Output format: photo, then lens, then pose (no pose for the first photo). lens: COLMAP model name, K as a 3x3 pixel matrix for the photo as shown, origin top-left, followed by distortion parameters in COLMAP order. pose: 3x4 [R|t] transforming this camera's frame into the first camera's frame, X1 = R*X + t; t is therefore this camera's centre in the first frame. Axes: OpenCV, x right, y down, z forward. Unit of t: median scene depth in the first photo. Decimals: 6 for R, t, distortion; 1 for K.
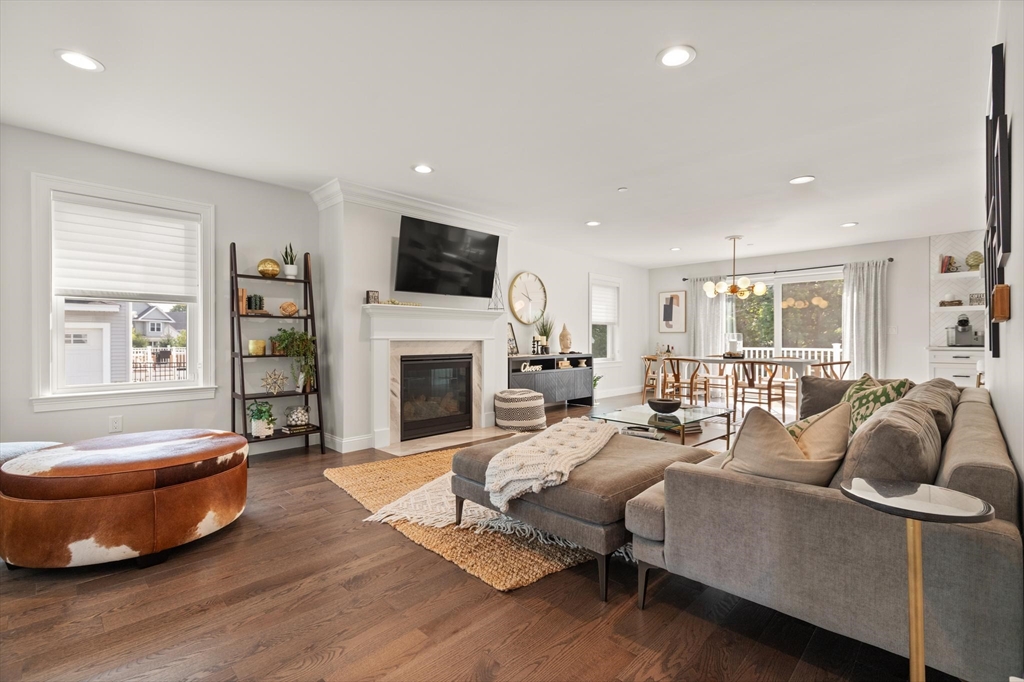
lens RADIAL K [[472.5, 0, 517.2], [0, 472.5, 342.1], [0, 0, 1]] dist [0.008551, -0.000201]
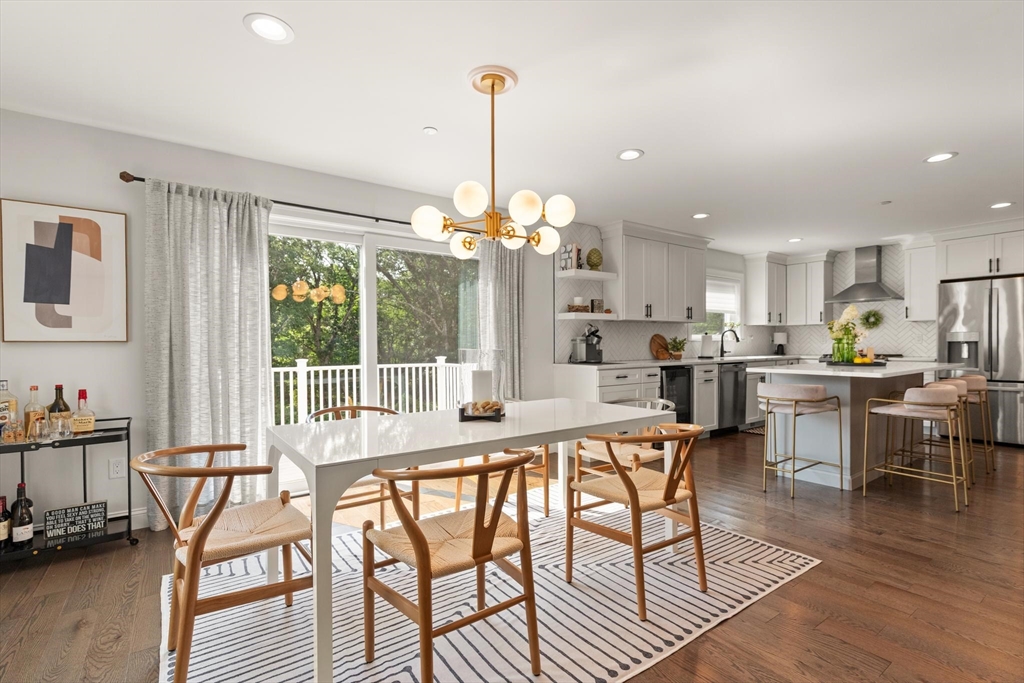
lens RADIAL K [[472.5, 0, 517.2], [0, 472.5, 342.6], [0, 0, 1]] dist [0.008551, -0.000201]
pose [[0.174663, 0.003371, 0.984622, 0.173448], [0.011139, 0.999923, -0.005399, -0.033444], [-0.984565, 0.011910, 0.174612, 1.450311]]
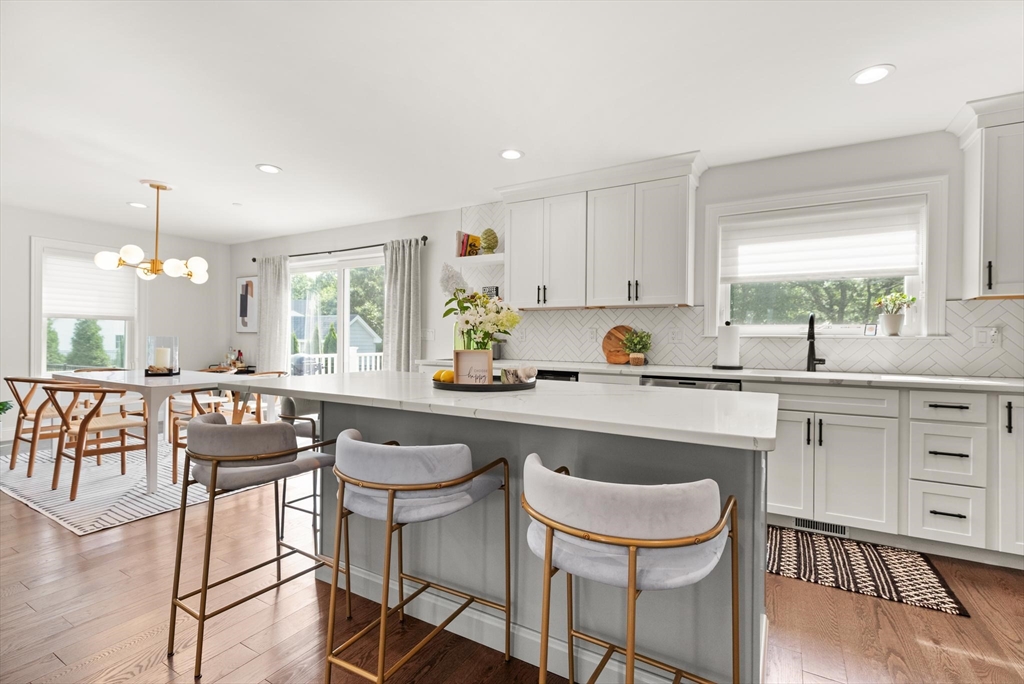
lens RADIAL K [[472.5, 0, 517.2], [0, 472.5, 343.1], [0, 0, 1]] dist [0.008551, -0.000201]
pose [[0.970465, 0.011296, 0.240976, 1.209596], [-0.012869, 0.999905, 0.004958, -0.028518], [-0.240897, -0.007913, 0.970519, 0.410684]]
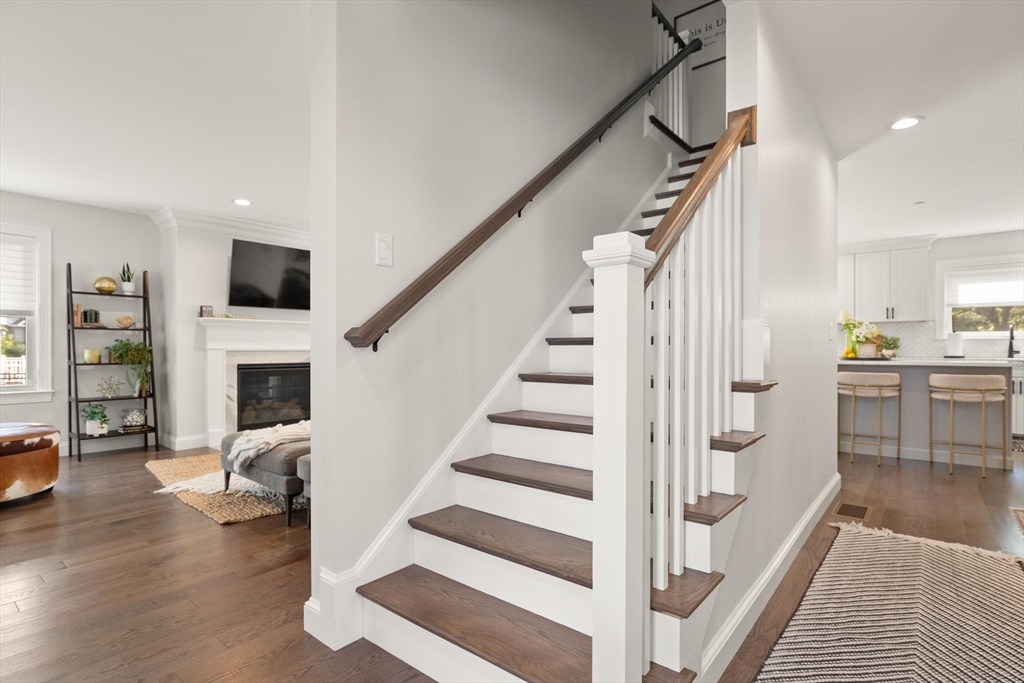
lens RADIAL K [[518.7, 0, 513.9], [0, 518.7, 353.0], [0, 0, 1]] dist [-0.003997, -0.000464]
pose [[0.996247, 0.001287, 0.086549, 0.327349], [-0.001389, 0.999998, 0.001110, 0.000612], [-0.086547, -0.001226, 0.996247, -0.296103]]
